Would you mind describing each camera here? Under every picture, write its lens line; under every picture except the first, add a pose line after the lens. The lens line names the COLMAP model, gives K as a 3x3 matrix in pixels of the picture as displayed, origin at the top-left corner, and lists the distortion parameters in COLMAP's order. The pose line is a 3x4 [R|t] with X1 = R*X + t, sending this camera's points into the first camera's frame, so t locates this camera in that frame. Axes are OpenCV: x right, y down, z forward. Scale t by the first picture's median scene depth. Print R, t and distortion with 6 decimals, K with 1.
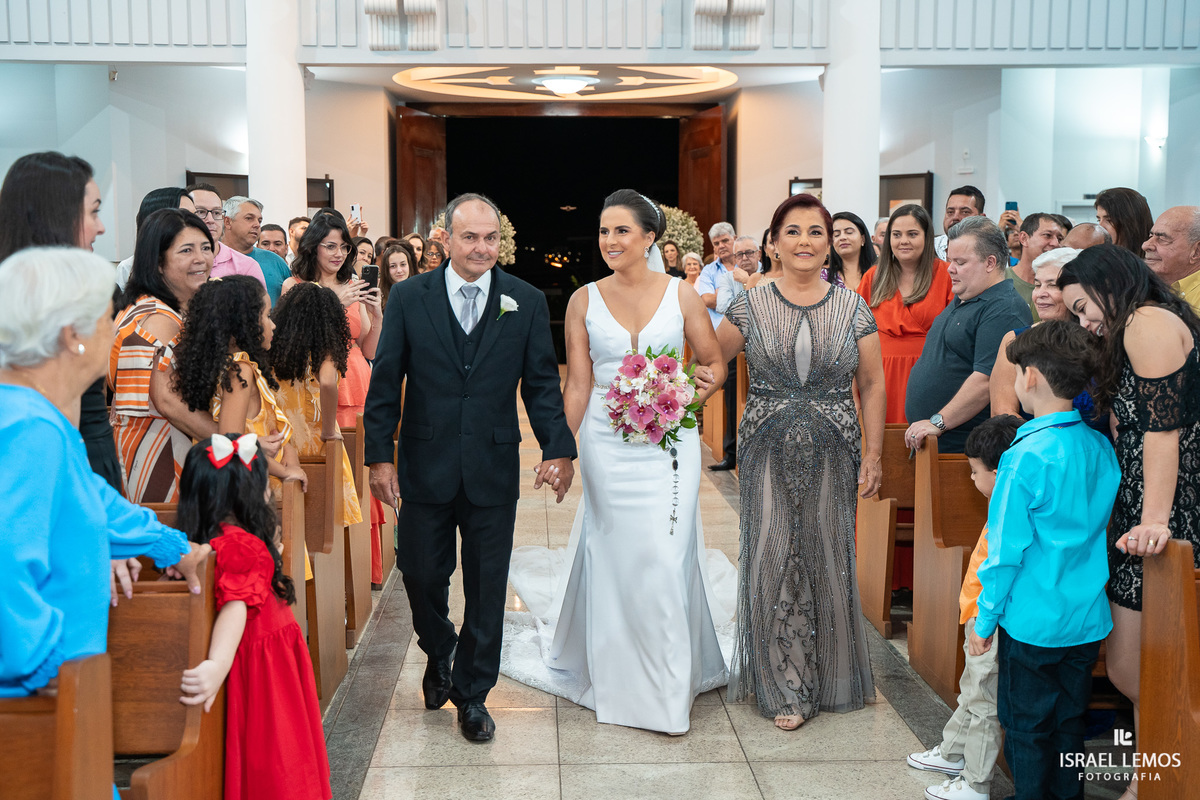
lens RADIAL K [[1465.7, 0, 598.5], [0, 1465.7, 387.1], [0, 0, 1]] dist [0.034876, 0.042283]
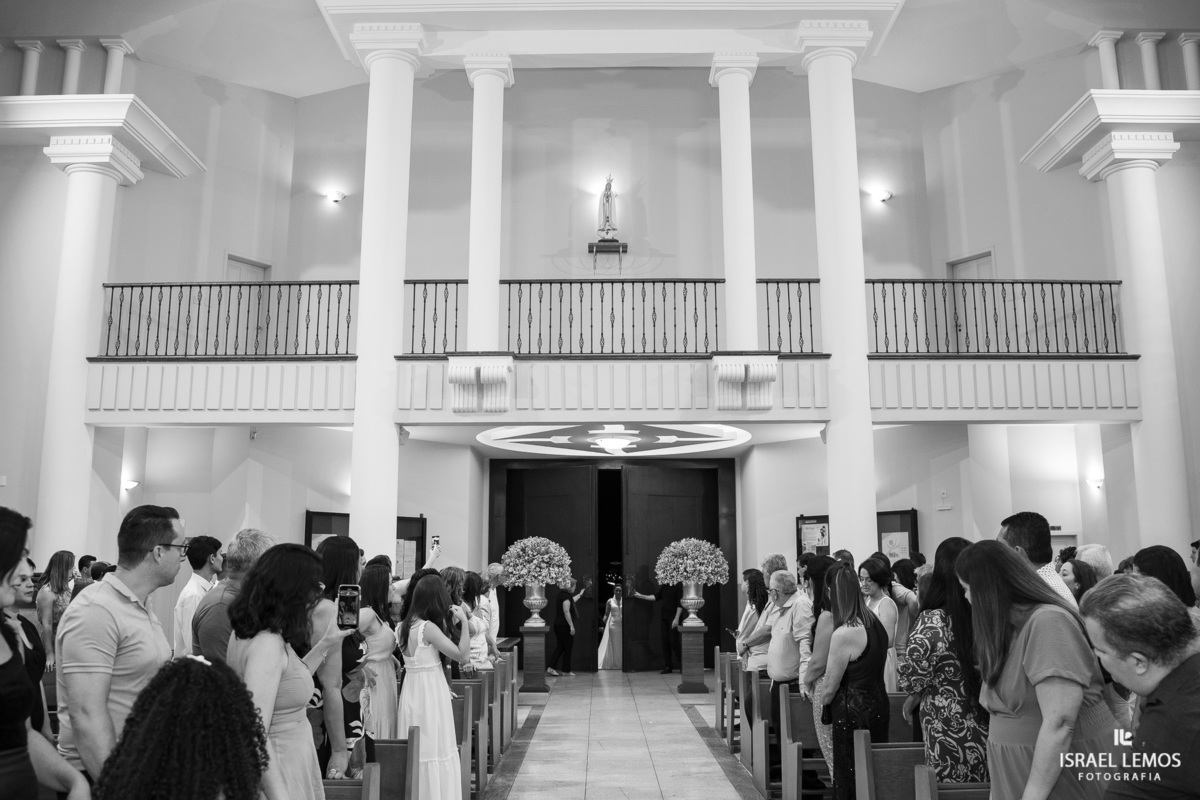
lens RADIAL K [[984.2, 0, 600.0], [0, 984.2, 400.0], [0, 0, 1]] dist [-0.119003, 0.095709]
pose [[0.999116, -0.008112, -0.041254, 0.001067], [-0.003037, 0.964720, -0.263259, -0.023696], [0.041934, 0.263151, 0.963843, 0.212291]]
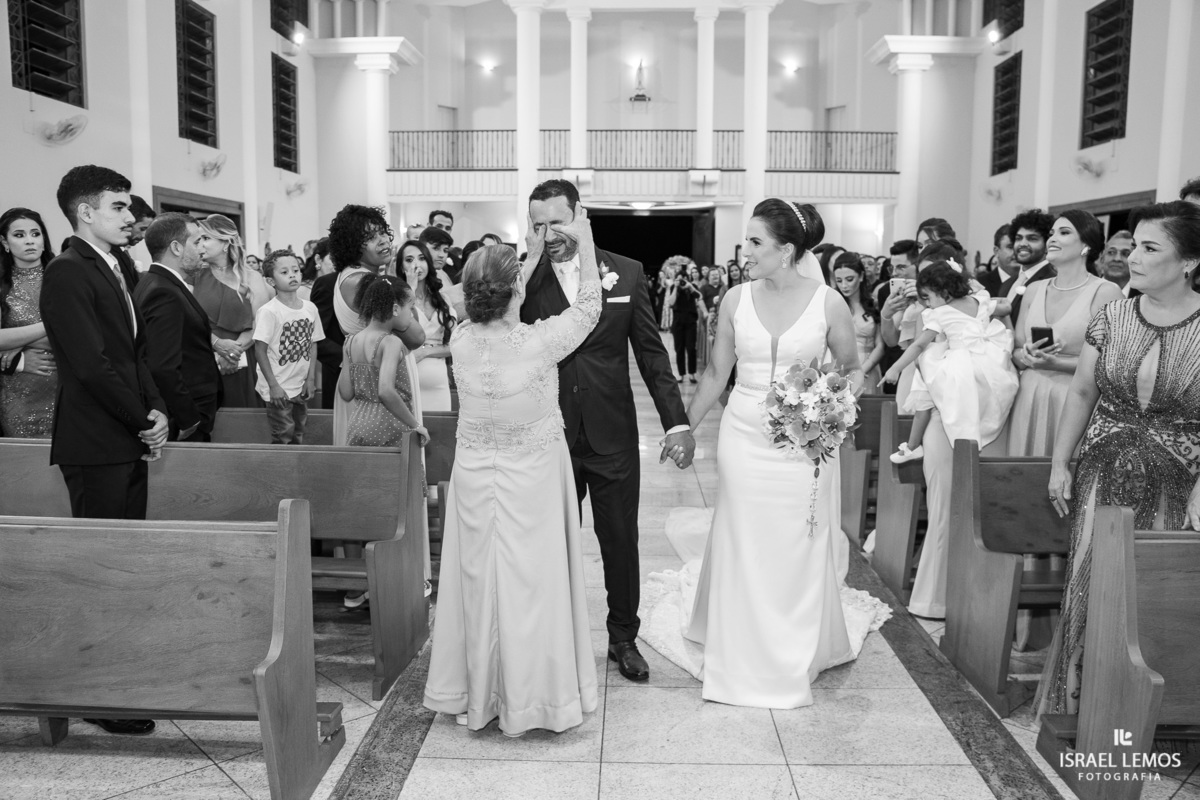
lens RADIAL K [[973.6, 0, 600.0], [0, 973.6, 400.0], [0, 0, 1]] dist [-0.122518, 0.103770]
pose [[0.997098, 0.016787, -0.074261, 0.038064], [-0.014166, 0.999263, 0.035671, 0.066806], [0.074805, -0.034516, 0.996601, -0.699219]]
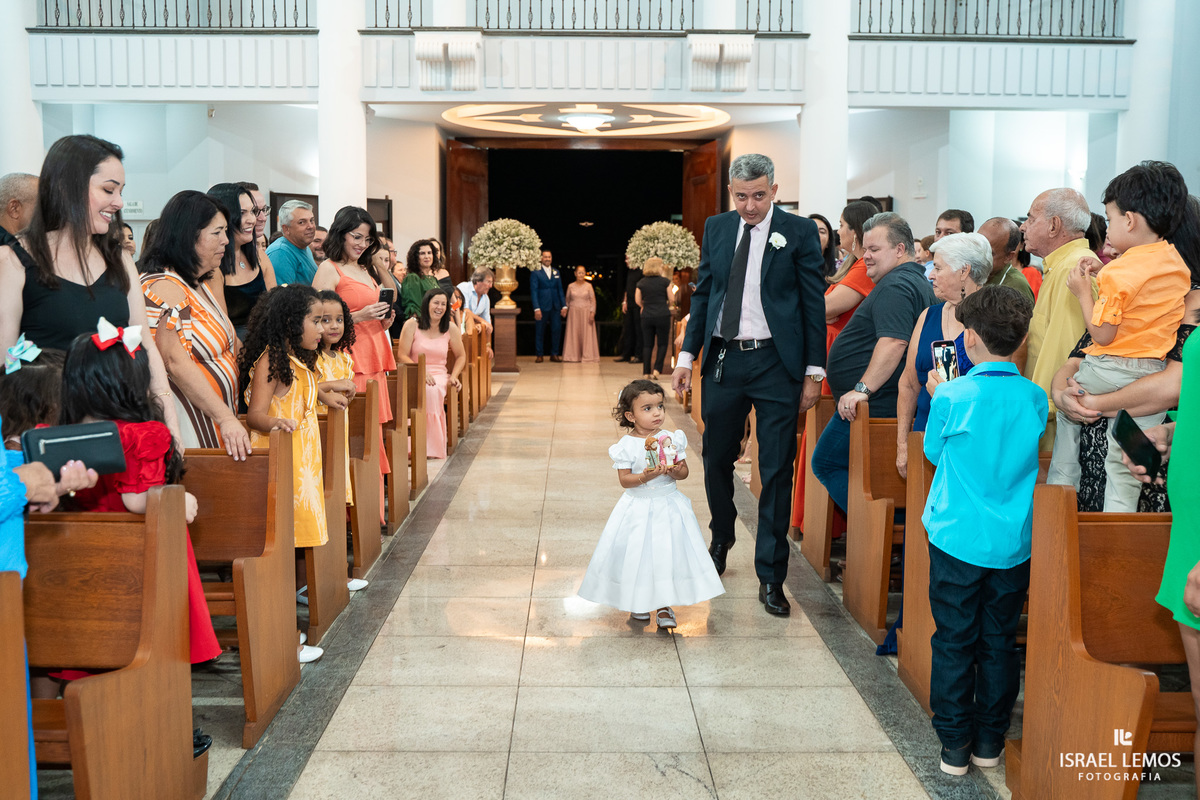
lens RADIAL K [[1201.8, 0, 600.0], [0, 1201.8, 400.0], [0, 0, 1]] dist [-0.065359, 0.088346]
pose [[0.999713, 0.010379, -0.021596, 0.014491], [-0.010037, 0.999823, 0.015893, 0.006217], [0.021757, -0.015672, 0.999640, 0.024650]]
